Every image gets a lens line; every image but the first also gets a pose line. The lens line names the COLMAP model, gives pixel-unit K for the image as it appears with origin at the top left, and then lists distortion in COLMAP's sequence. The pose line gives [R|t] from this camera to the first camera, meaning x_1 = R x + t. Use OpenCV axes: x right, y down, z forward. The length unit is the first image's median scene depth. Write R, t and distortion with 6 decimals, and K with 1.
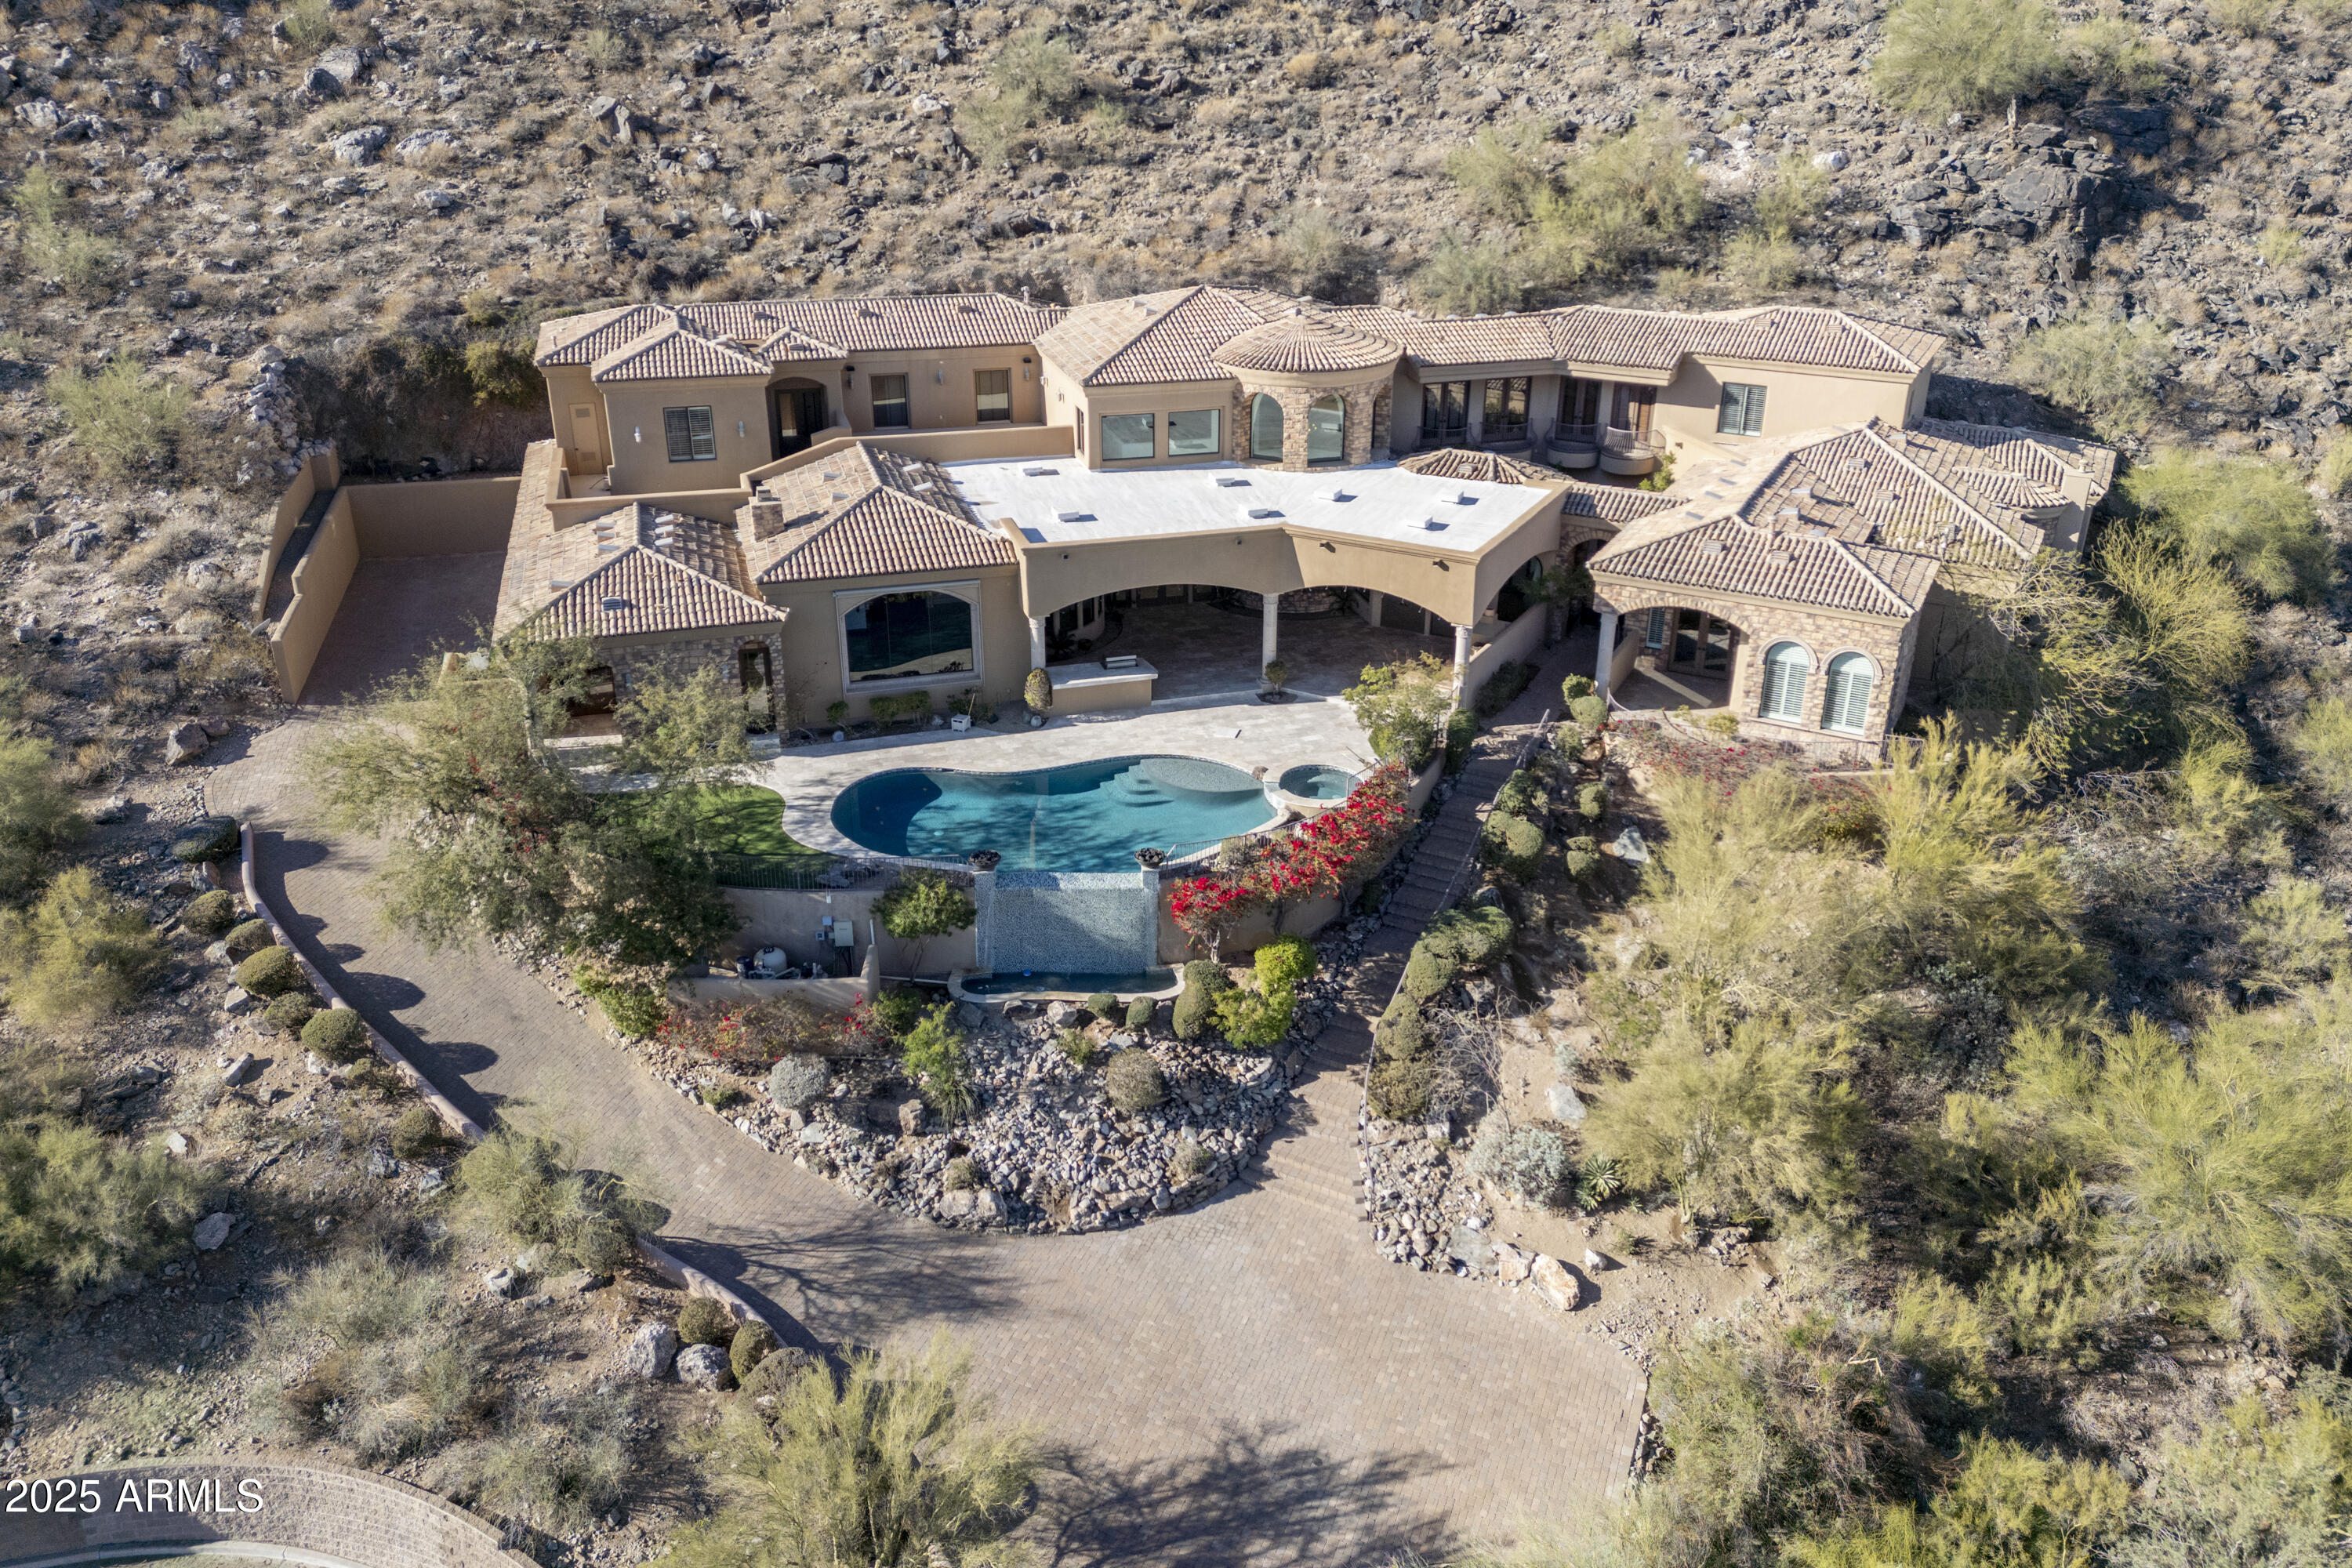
lens RADIAL K [[1713.6, 0, 1190.1], [0, 1713.6, 710.7], [0, 0, 1]] dist [0.080257, -0.077964]
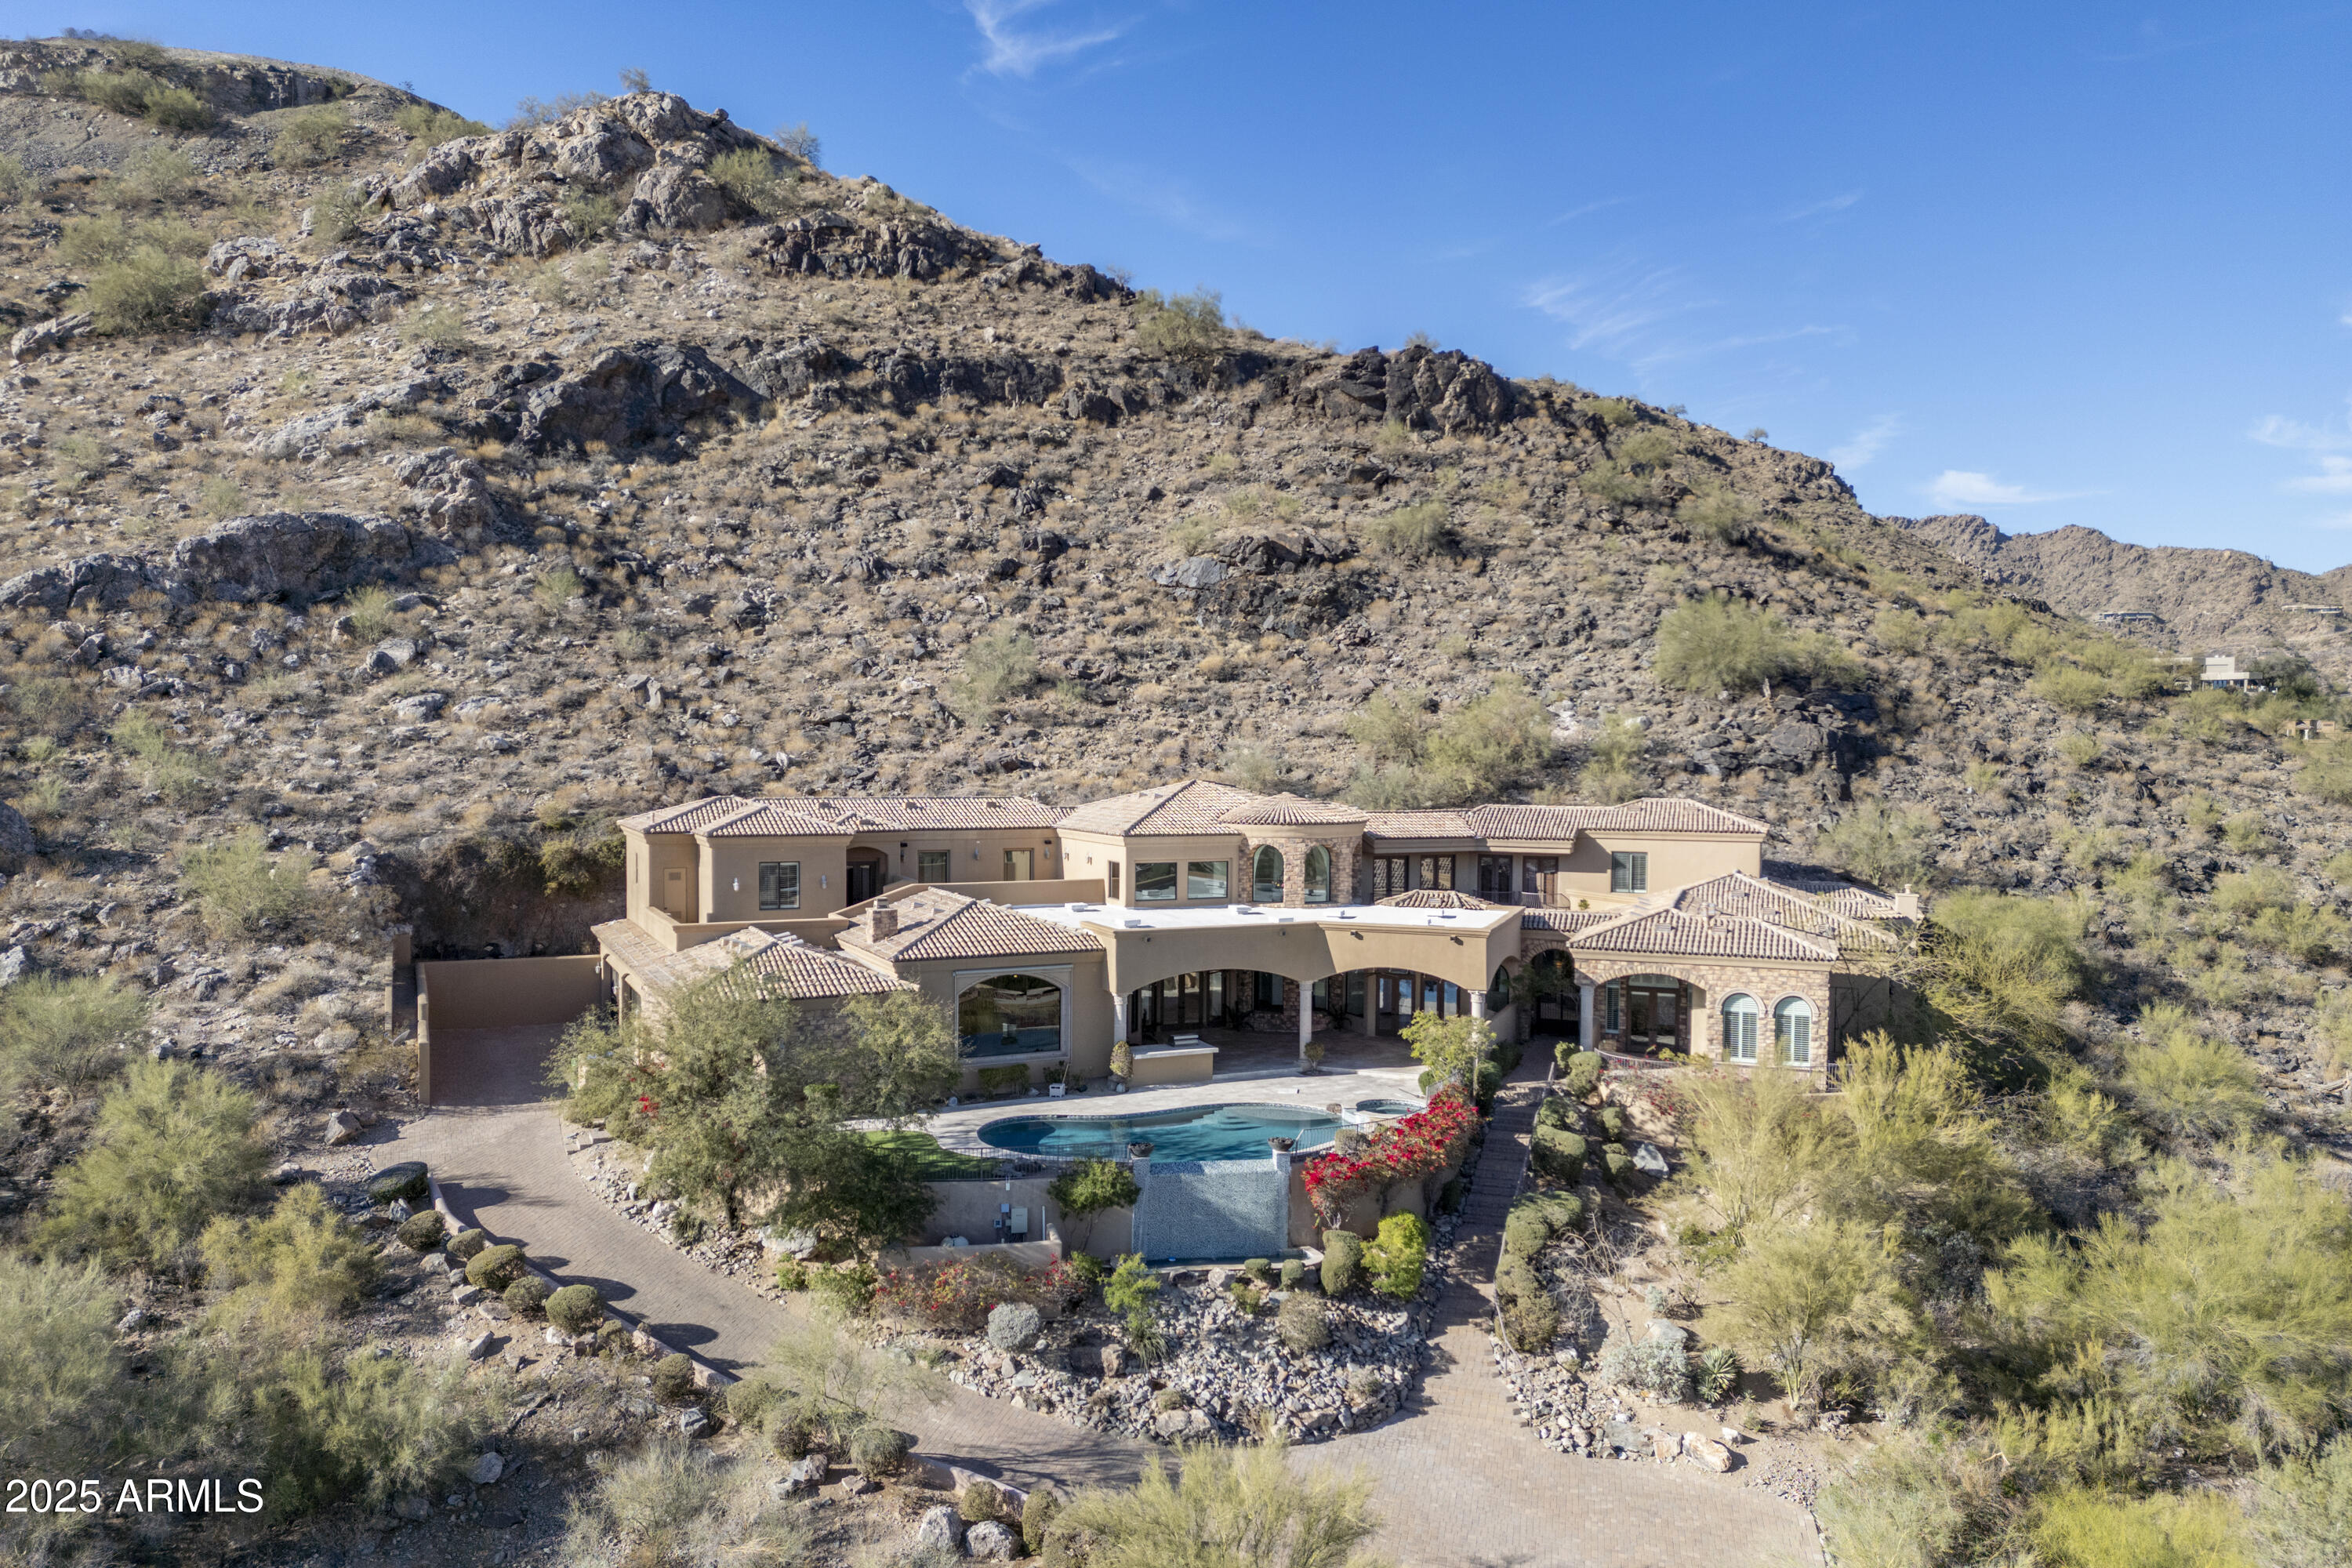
lens RADIAL K [[1630.1, 0, 1183.2], [0, 1630.1, 848.1], [0, 0, 1]] dist [0.088900, -0.092392]
pose [[0.988661, -0.009624, 0.149853, -0.198814], [0.058714, 0.943272, -0.326789, 0.200465], [-0.138207, 0.331882, 0.933141, -0.068040]]
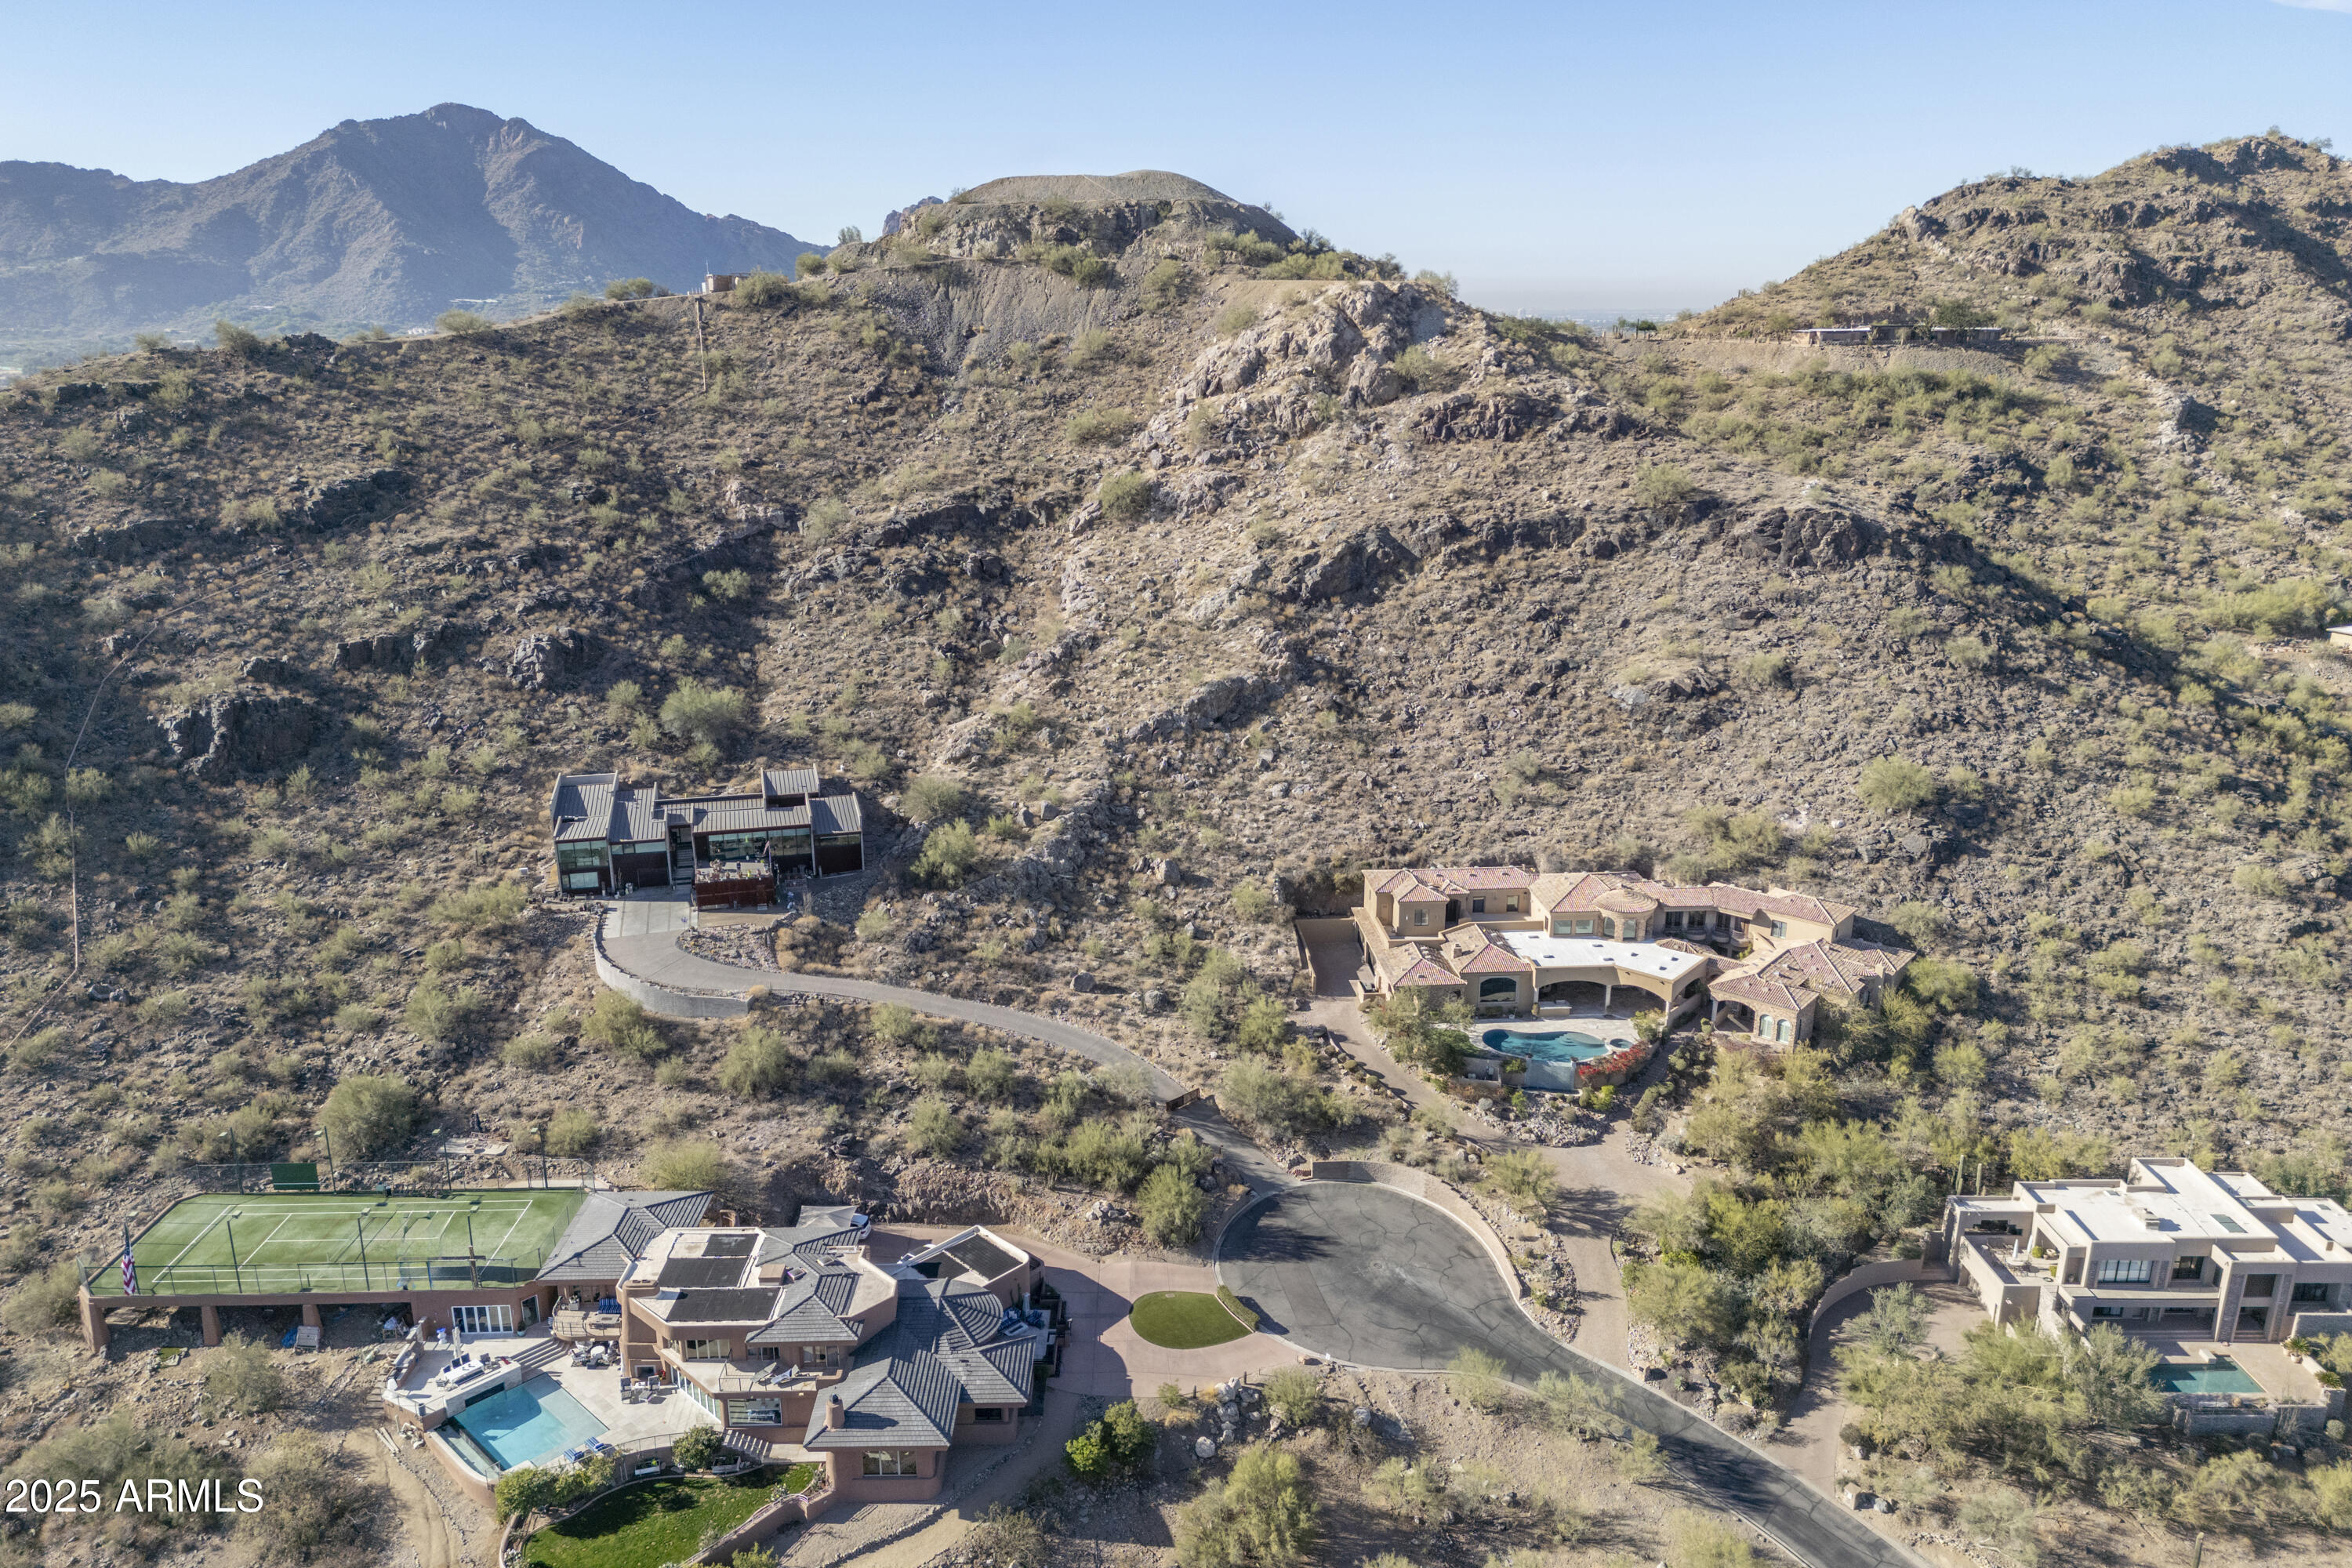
lens RADIAL K [[1537.4, 0, 1183.6], [0, 1537.4, 869.7], [0, 0, 1]] dist [0.077943, -0.126837]
pose [[0.978216, 0.063376, -0.197679, -0.173483], [-0.076175, 0.995416, -0.057824, -0.053708], [0.193108, 0.071623, 0.978560, -2.011470]]
